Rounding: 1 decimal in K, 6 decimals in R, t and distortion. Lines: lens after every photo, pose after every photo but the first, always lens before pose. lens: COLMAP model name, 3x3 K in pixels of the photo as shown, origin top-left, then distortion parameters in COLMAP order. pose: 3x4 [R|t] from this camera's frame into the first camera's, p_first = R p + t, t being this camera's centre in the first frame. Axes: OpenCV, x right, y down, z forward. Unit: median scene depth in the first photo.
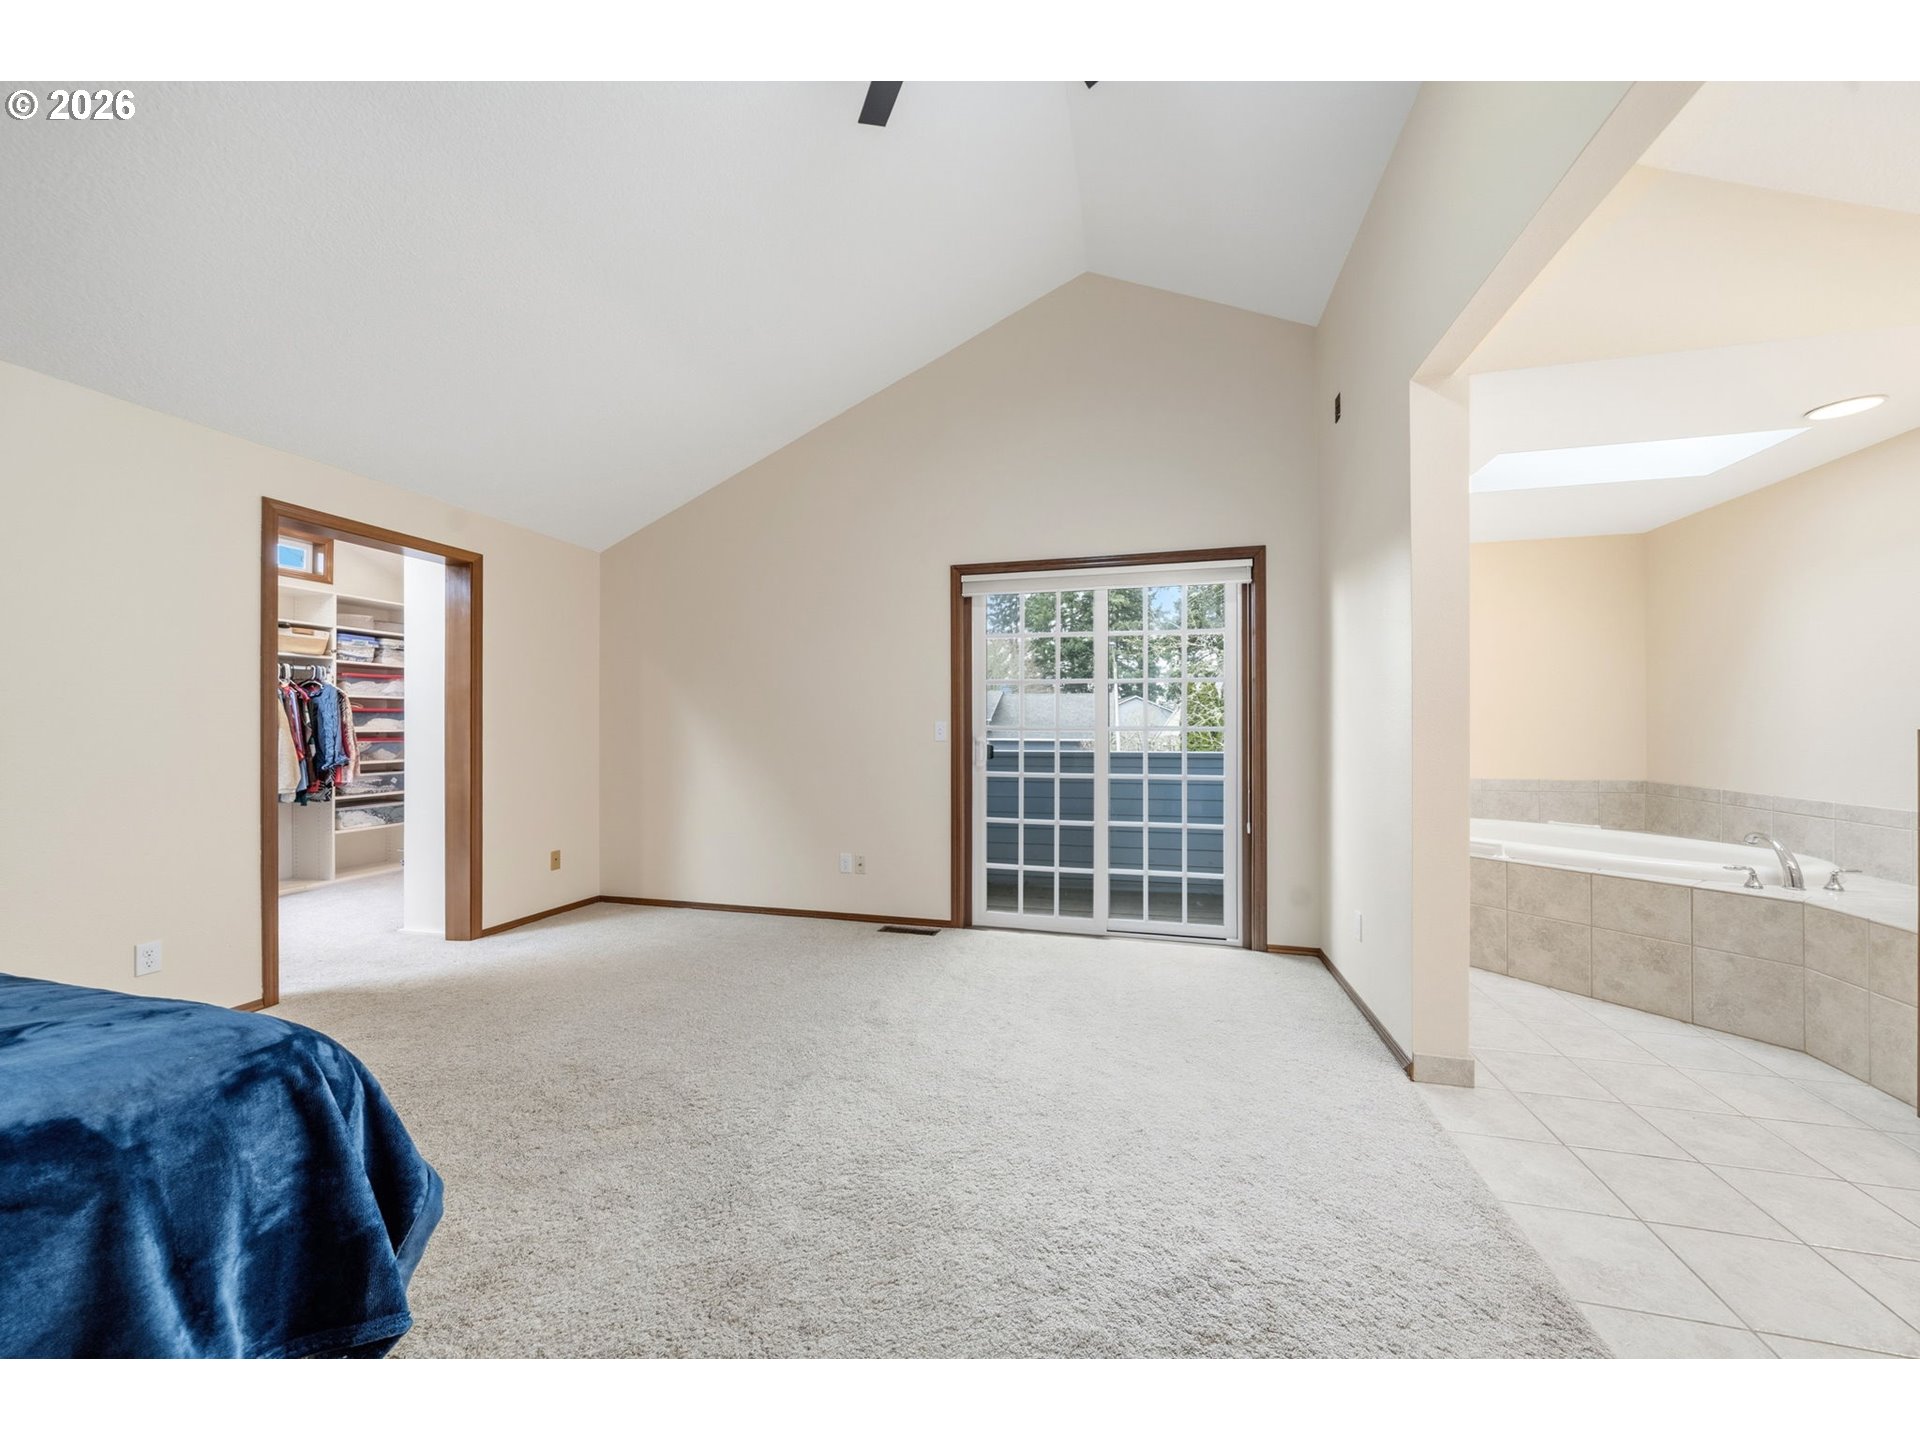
lens RADIAL K [[717.9, 0, 948.1], [0, 717.9, 721.9], [0, 0, 1]] dist [-0.000632, -0.000041]
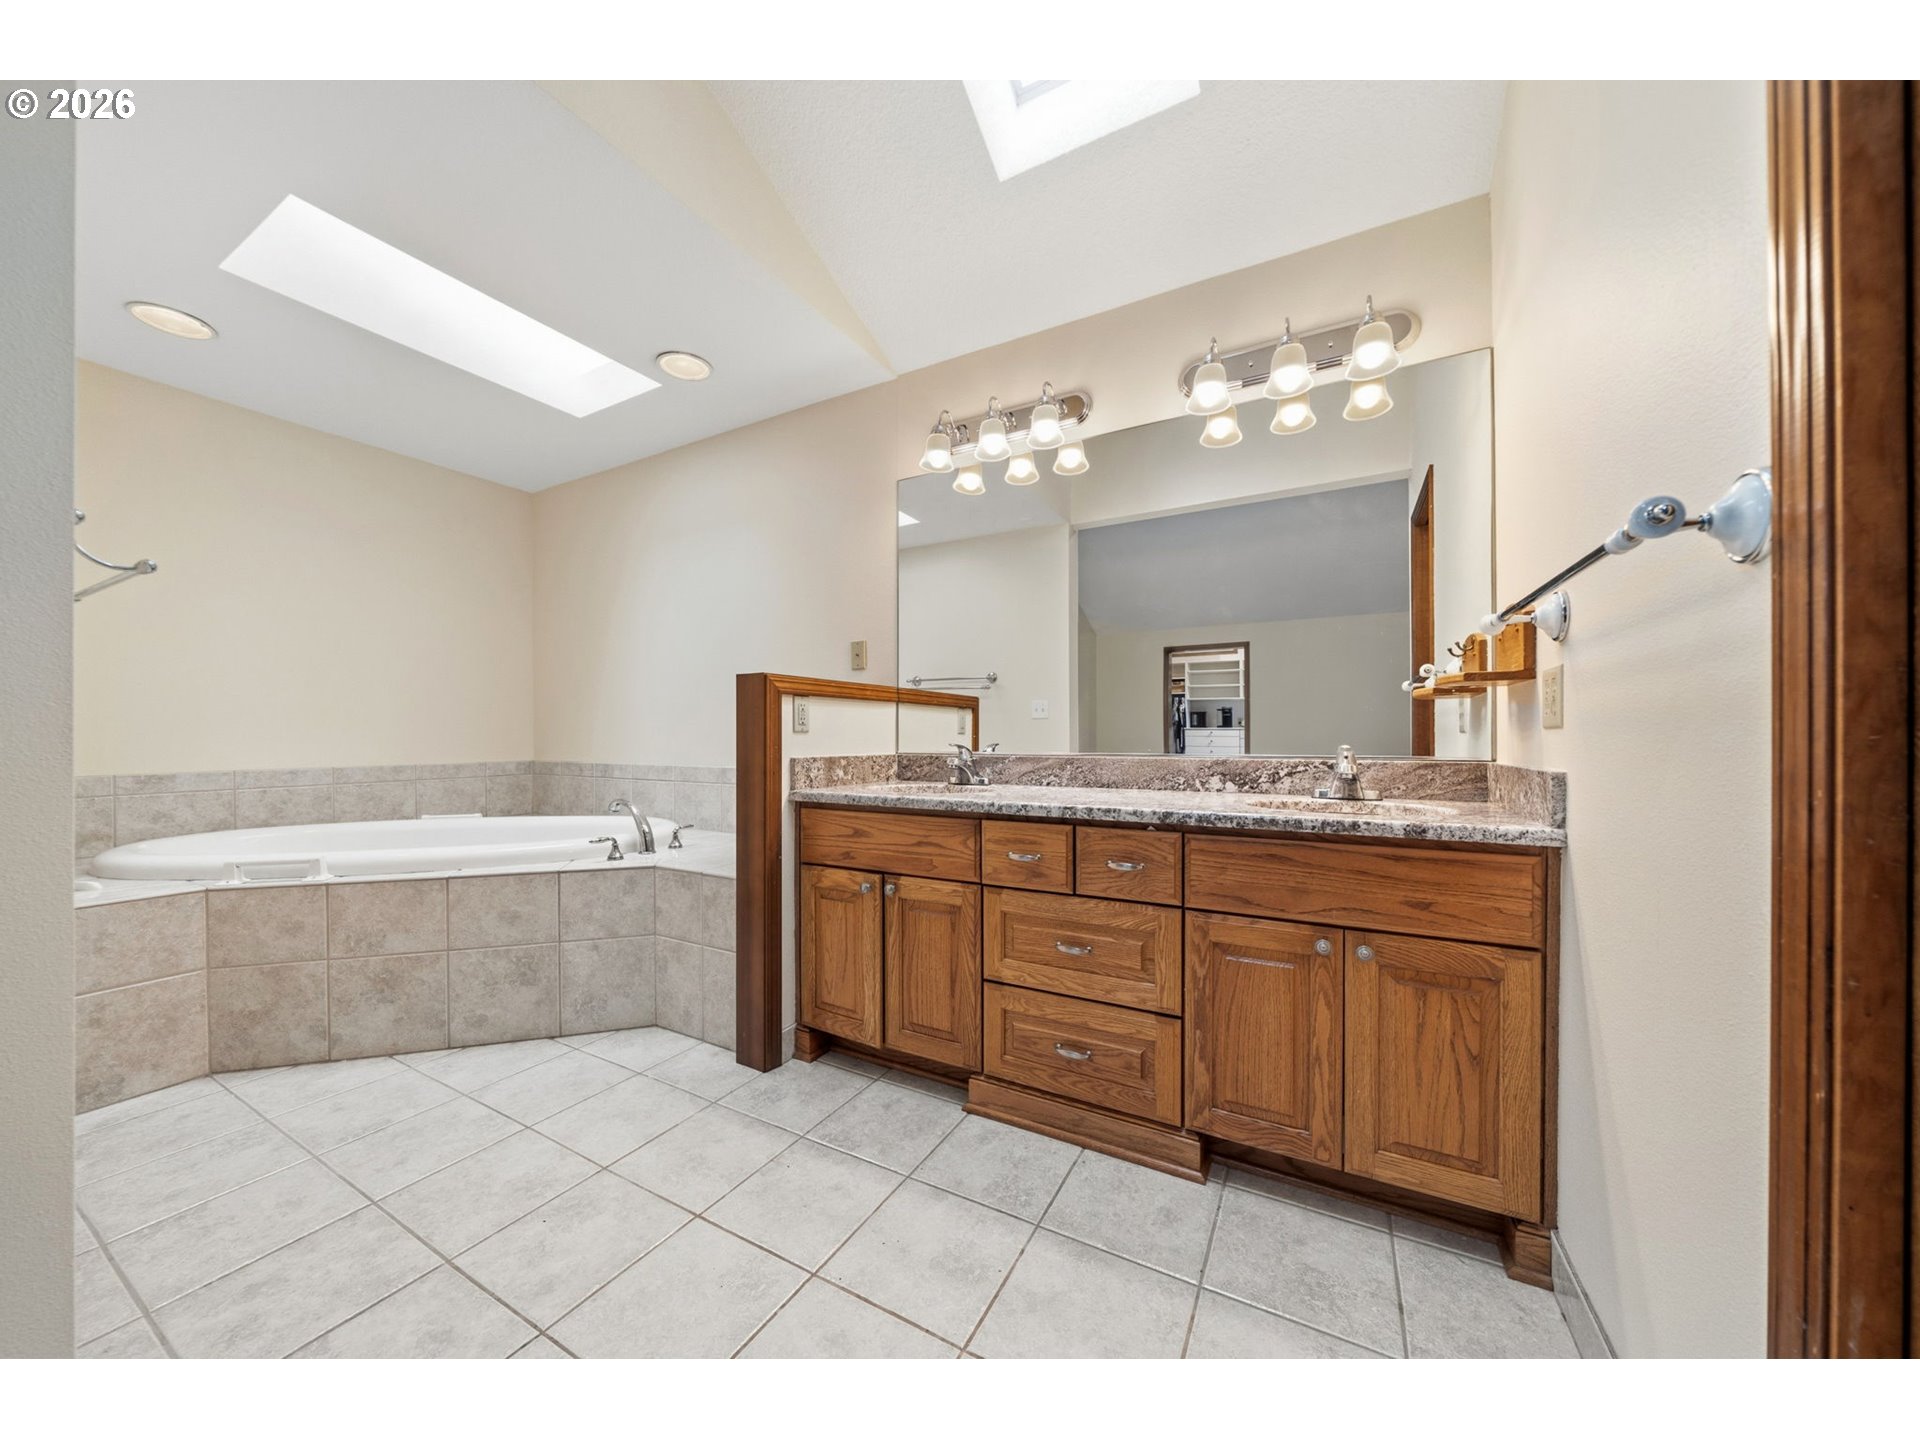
lens RADIAL K [[663.8, 0, 960.9], [0, 663.8, 738.1], [0, 0, 1]] dist [-0.005968, 0.000027]
pose [[0.256486, -0.003266, 0.966542, 0.405461], [-0.000582, 0.999994, 0.003533, 0.070949], [-0.966548, -0.001469, 0.256483, 0.345660]]
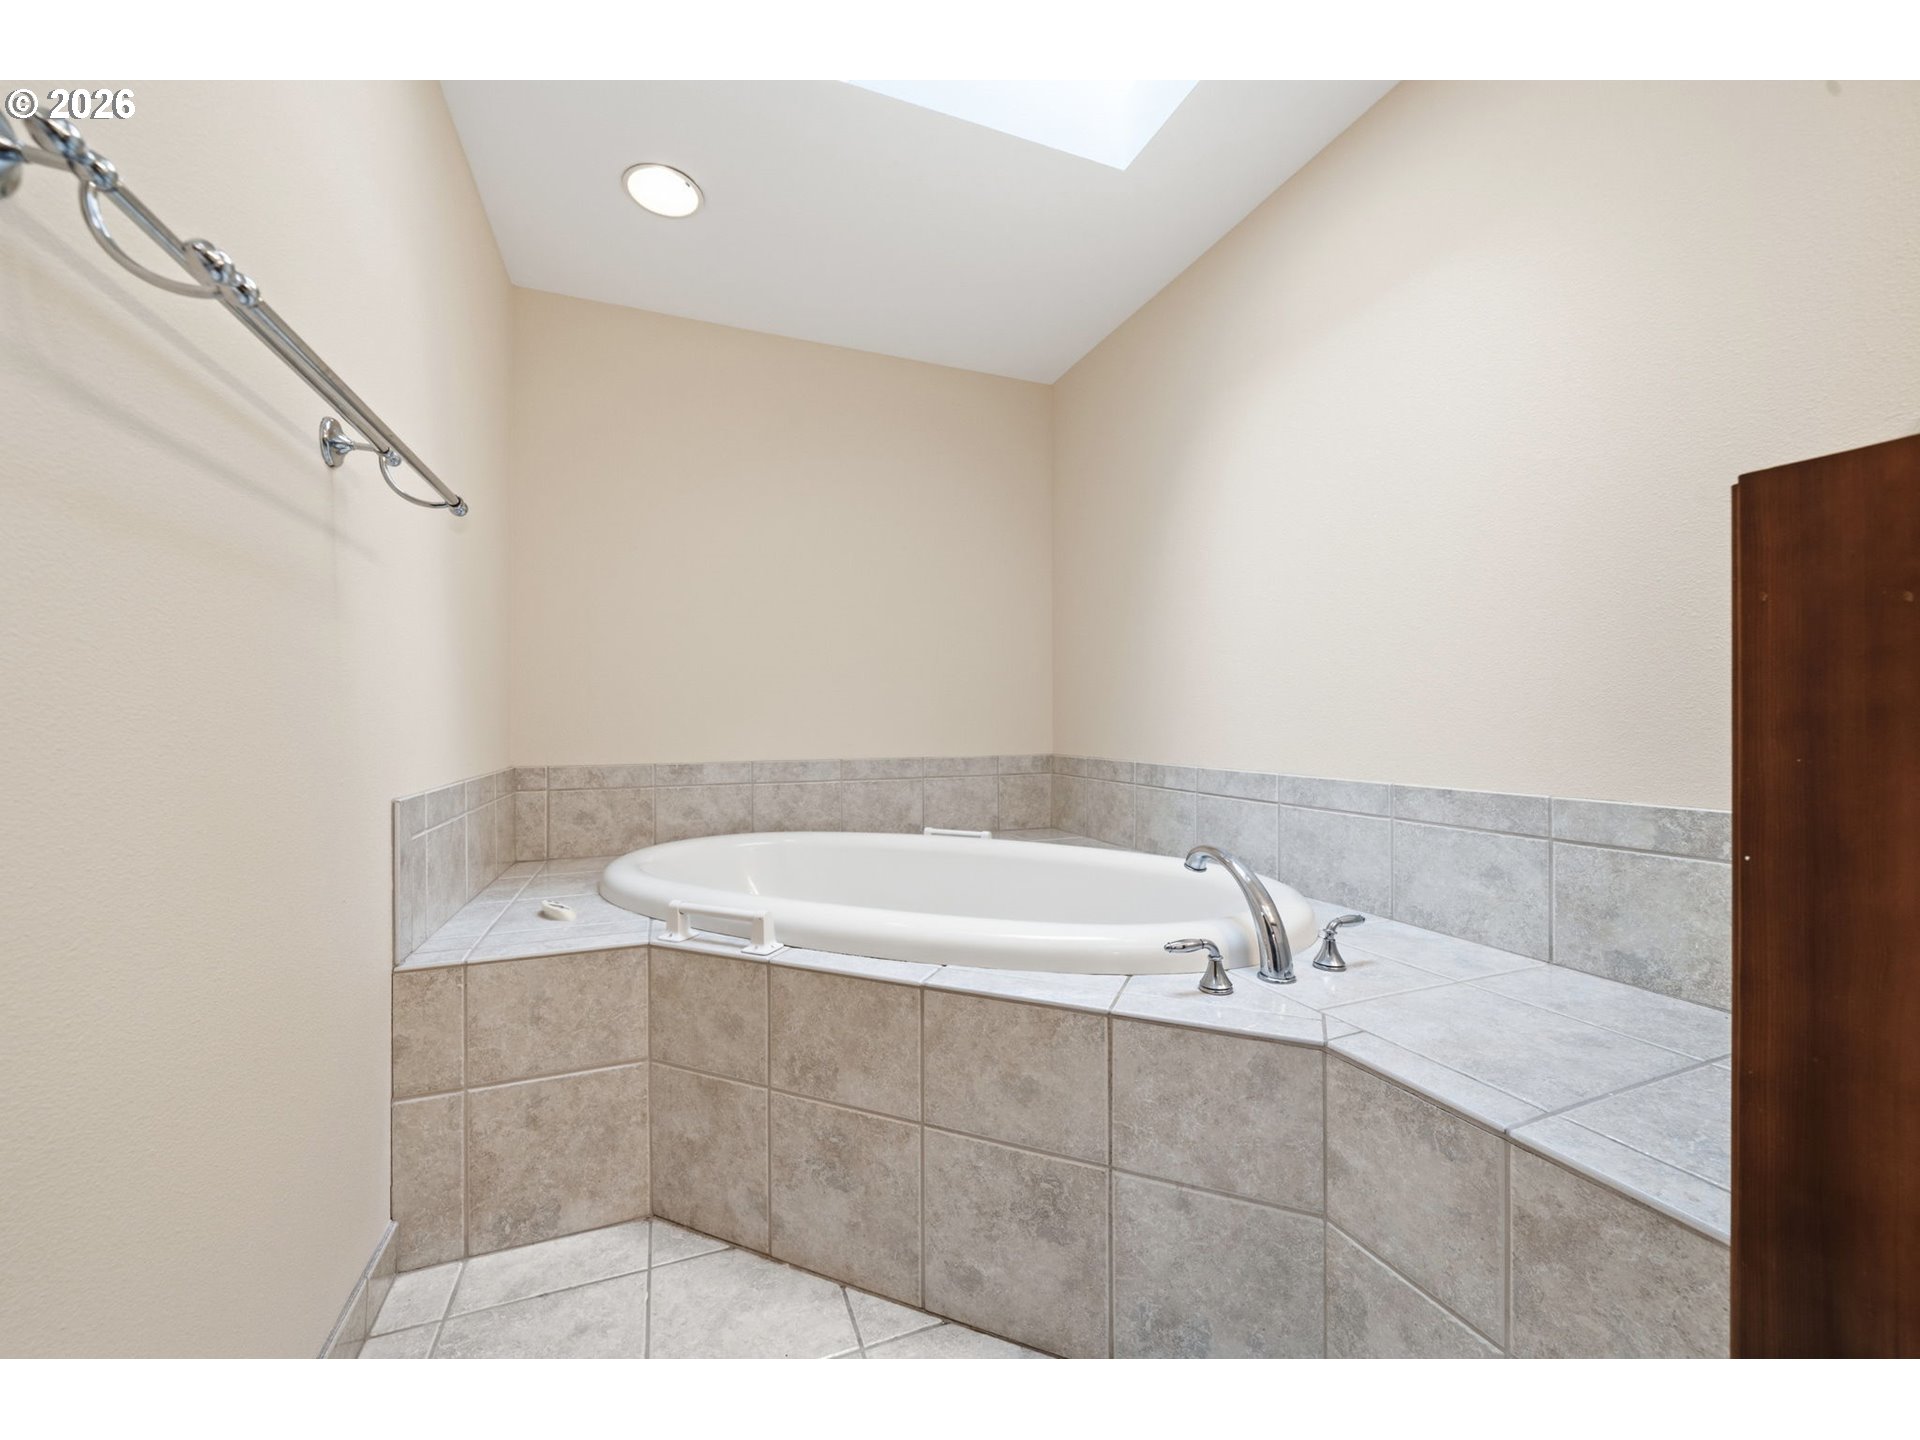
lens RADIAL K [[717.9, 0, 958.4], [0, 717.9, 727.8], [0, 0, 1]] dist [-0.000632, -0.000041]
pose [[0.815899, -0.004708, 0.578176, 0.730301], [0.000261, 0.999970, 0.007774, 0.074359], [-0.578195, -0.006191, 0.815875, 0.715637]]
